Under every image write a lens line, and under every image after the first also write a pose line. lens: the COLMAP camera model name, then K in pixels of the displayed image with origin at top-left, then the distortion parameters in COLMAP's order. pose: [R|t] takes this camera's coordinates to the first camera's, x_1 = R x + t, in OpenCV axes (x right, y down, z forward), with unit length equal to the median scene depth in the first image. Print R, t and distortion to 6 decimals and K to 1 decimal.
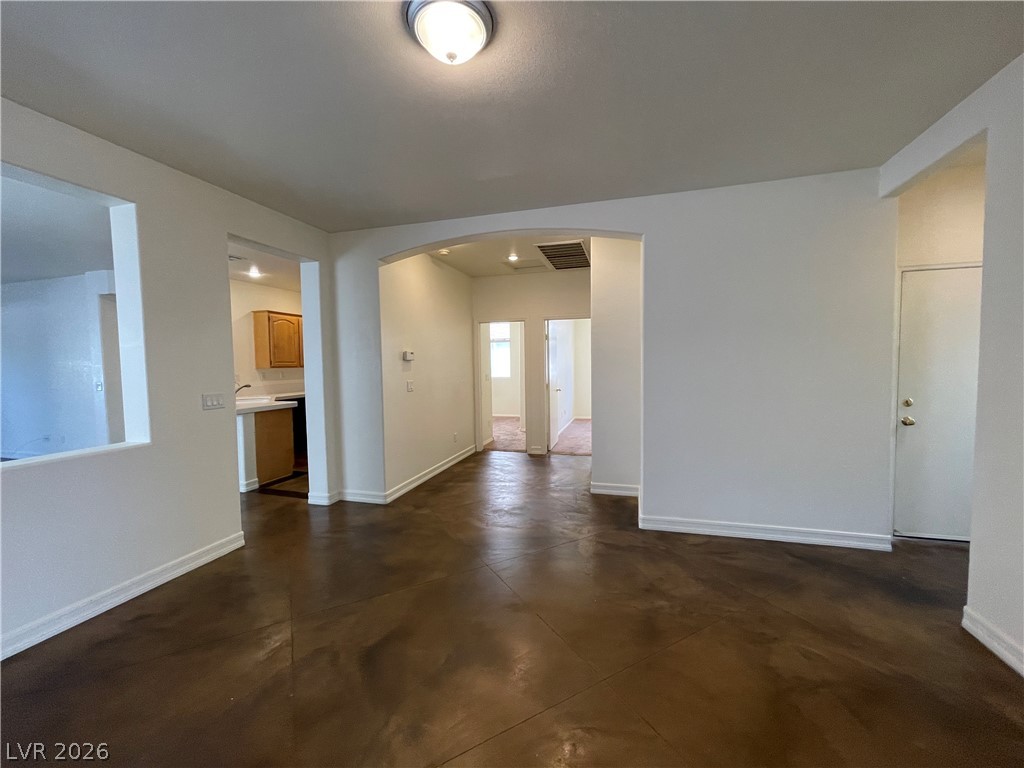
lens RADIAL K [[411.9, 0, 517.1], [0, 411.9, 381.4], [0, 0, 1]] dist [-0.004050, 0.000769]
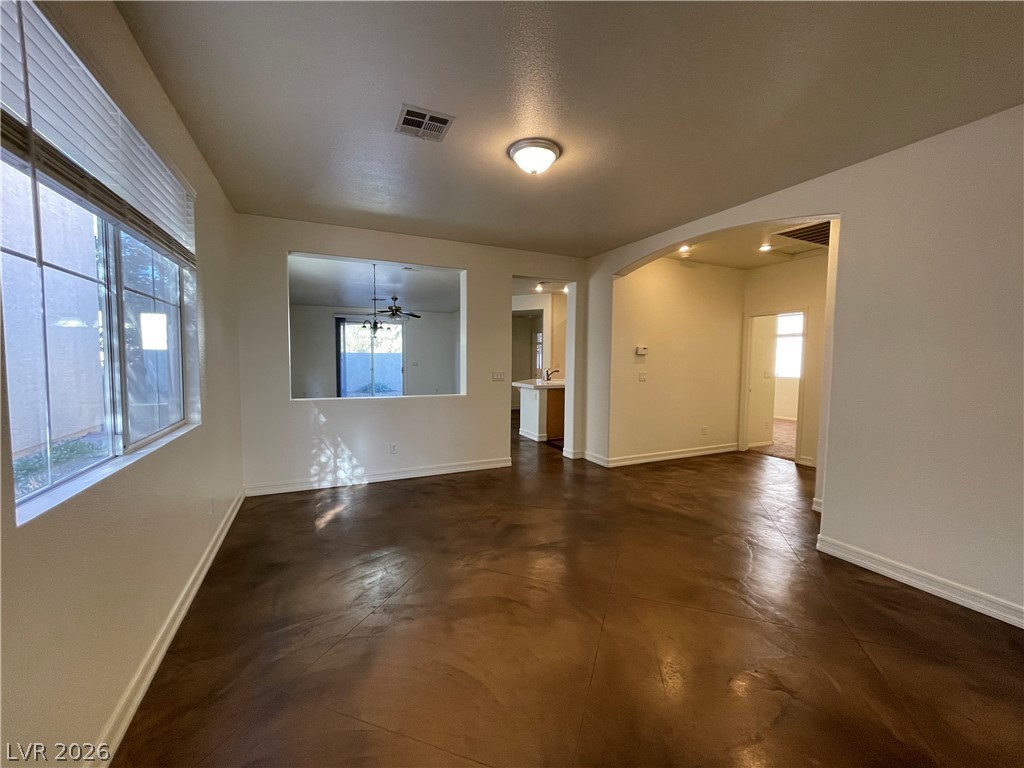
lens RADIAL K [[411.9, 0, 517.5], [0, 411.9, 379.9], [0, 0, 1]] dist [-0.004050, 0.000769]
pose [[0.663327, 0.061568, -0.745793, 0.375684], [-0.054829, 0.997930, 0.033616, 0.001064], [0.746319, 0.018593, 0.665329, -0.050587]]
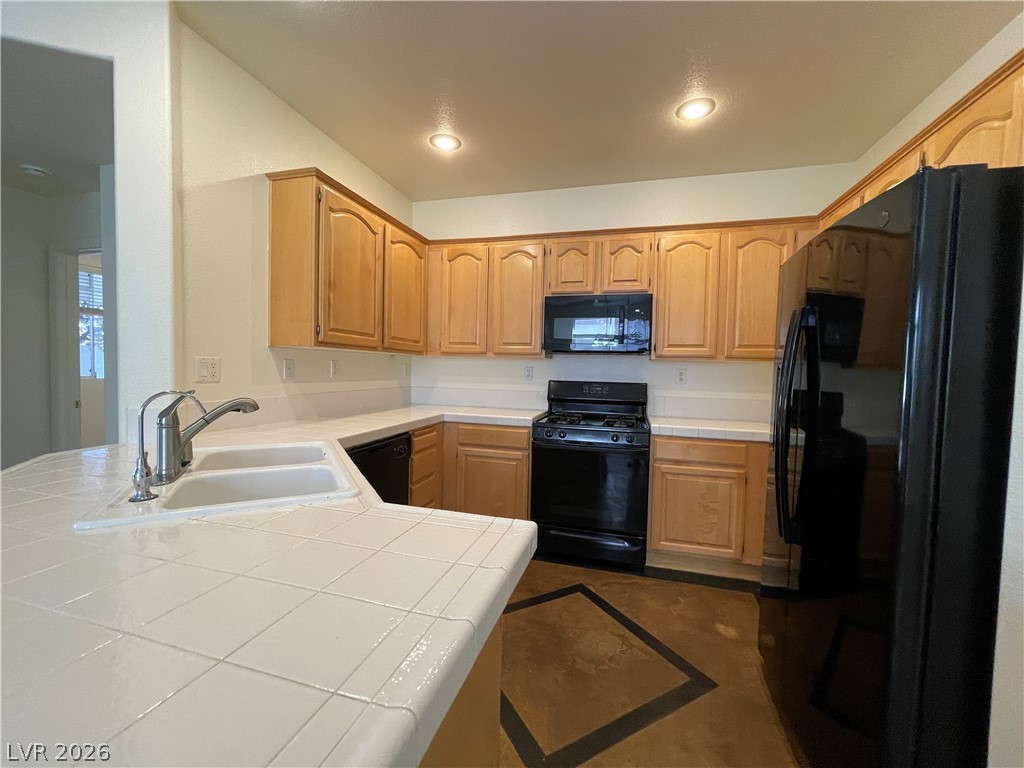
lens RADIAL K [[411.9, 0, 510.5], [0, 411.9, 385.2], [0, 0, 1]] dist [-0.004050, 0.000769]
pose [[0.999046, 0.043649, 0.001281, -0.611406], [-0.043614, 0.998840, -0.020385, -0.002536], [-0.002170, 0.020310, 0.999791, 0.929241]]
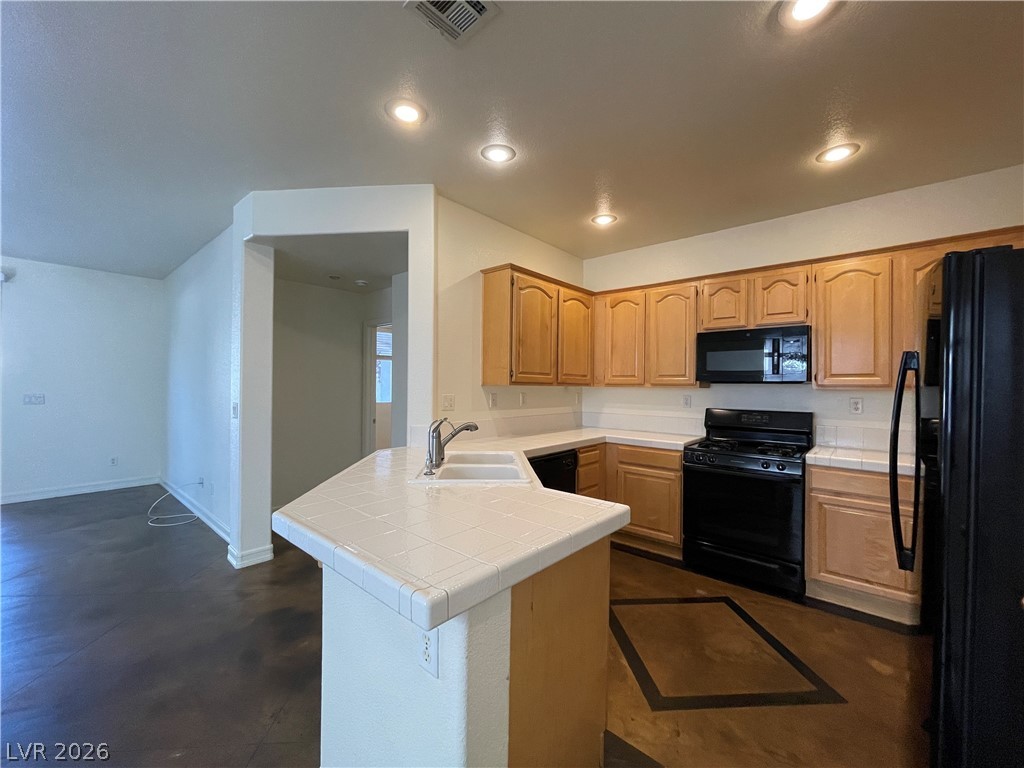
lens RADIAL K [[411.9, 0, 507.5], [0, 411.9, 381.7], [0, 0, 1]] dist [-0.004050, 0.000769]
pose [[0.898760, 0.024560, -0.437753, -0.546713], [-0.054098, 0.997012, -0.055134, -0.014696], [0.435091, 0.073234, 0.897403, 0.797482]]
